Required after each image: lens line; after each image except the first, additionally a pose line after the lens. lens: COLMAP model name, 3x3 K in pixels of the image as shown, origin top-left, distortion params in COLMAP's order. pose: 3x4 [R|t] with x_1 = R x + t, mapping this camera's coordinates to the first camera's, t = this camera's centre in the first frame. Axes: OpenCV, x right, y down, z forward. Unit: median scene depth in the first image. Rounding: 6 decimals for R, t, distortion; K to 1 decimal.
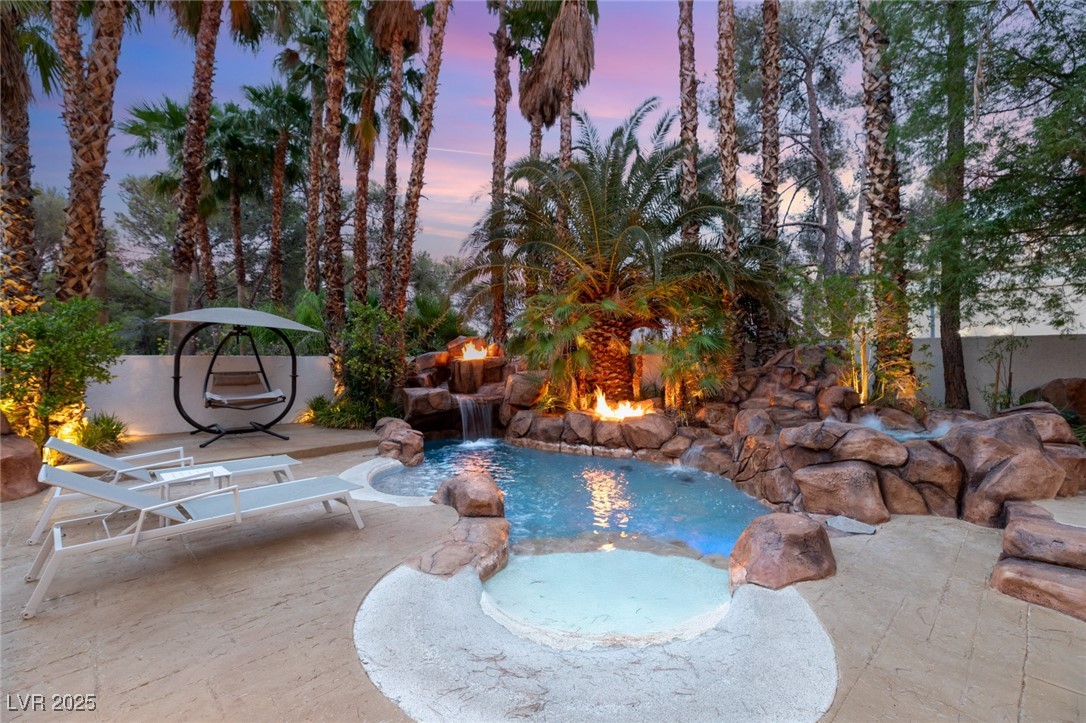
lens RADIAL K [[479.1, 0, 543.0], [0, 479.1, 361.5], [0, 0, 1]] dist [0.001111, 0.000255]
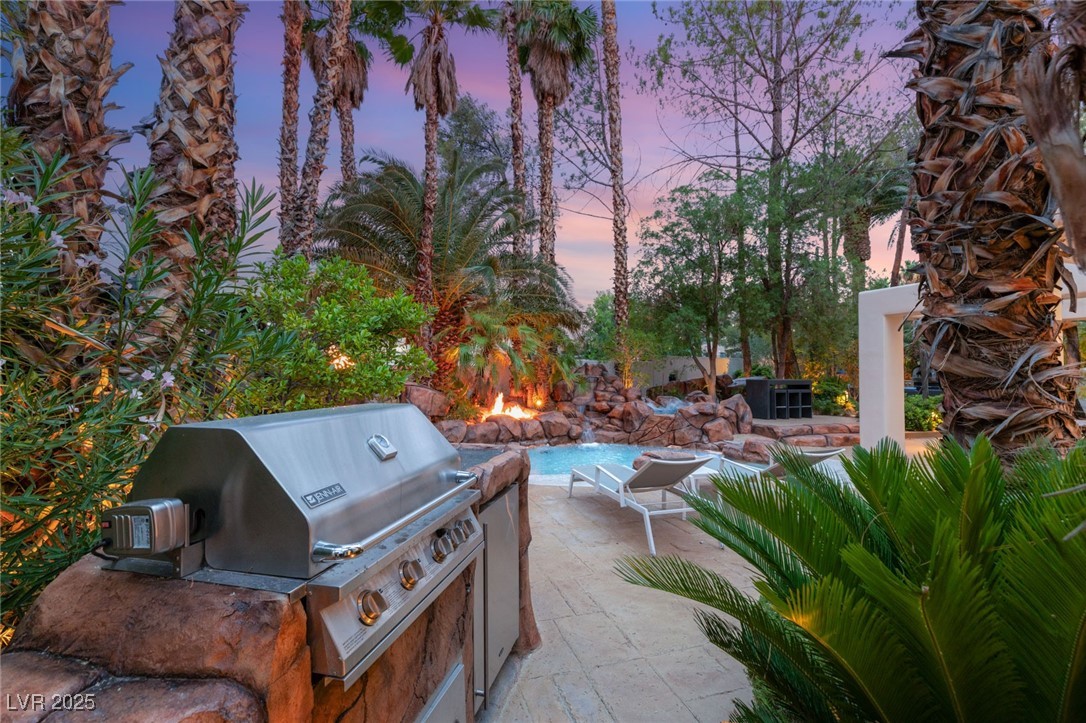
lens RADIAL K [[479.1, 0, 543.0], [0, 479.1, 361.5], [0, 0, 1]] dist [0.001111, 0.000255]
pose [[0.434873, 0.020086, 0.900268, -1.138732], [-0.008027, 0.999798, -0.018429, -0.011158], [-0.900456, 0.000788, 0.434947, 0.460283]]
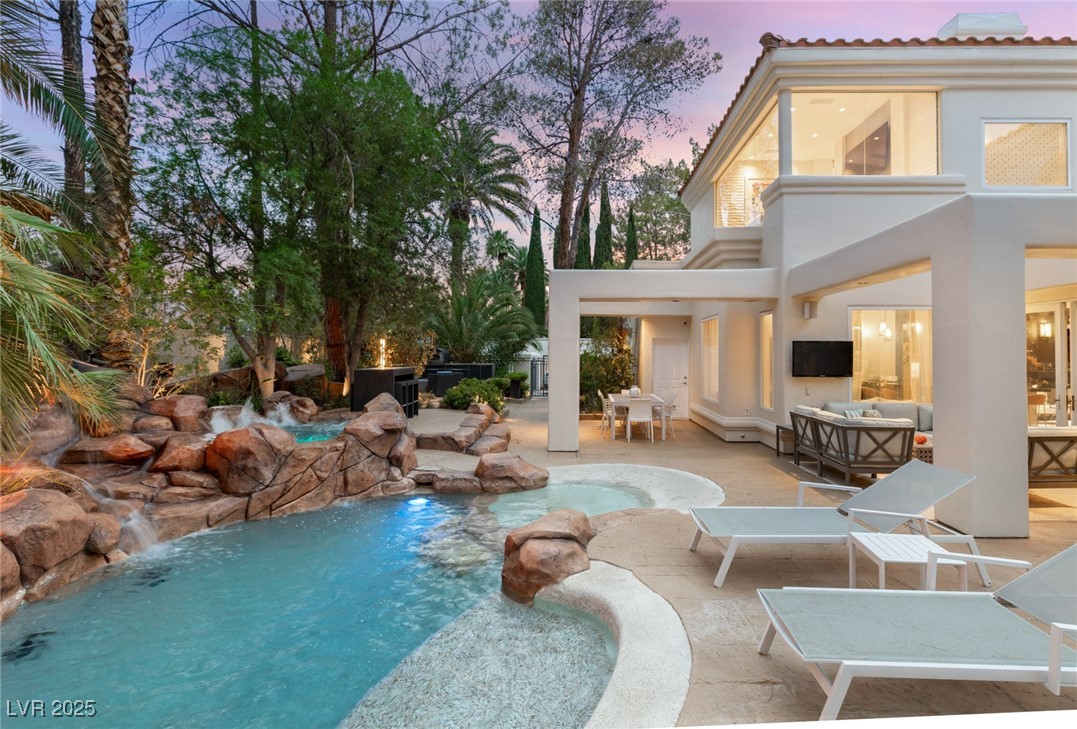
lens RADIAL K [[508.7, 0, 575.1], [0, 508.7, 344.6], [0, 0, 1]] dist [0.001239, 0.000390]
pose [[-0.713829, 0.006499, 0.700290, -0.525499], [-0.009636, 0.999771, -0.019100, -0.028035], [-0.700254, -0.020382, -0.713603, 1.073821]]
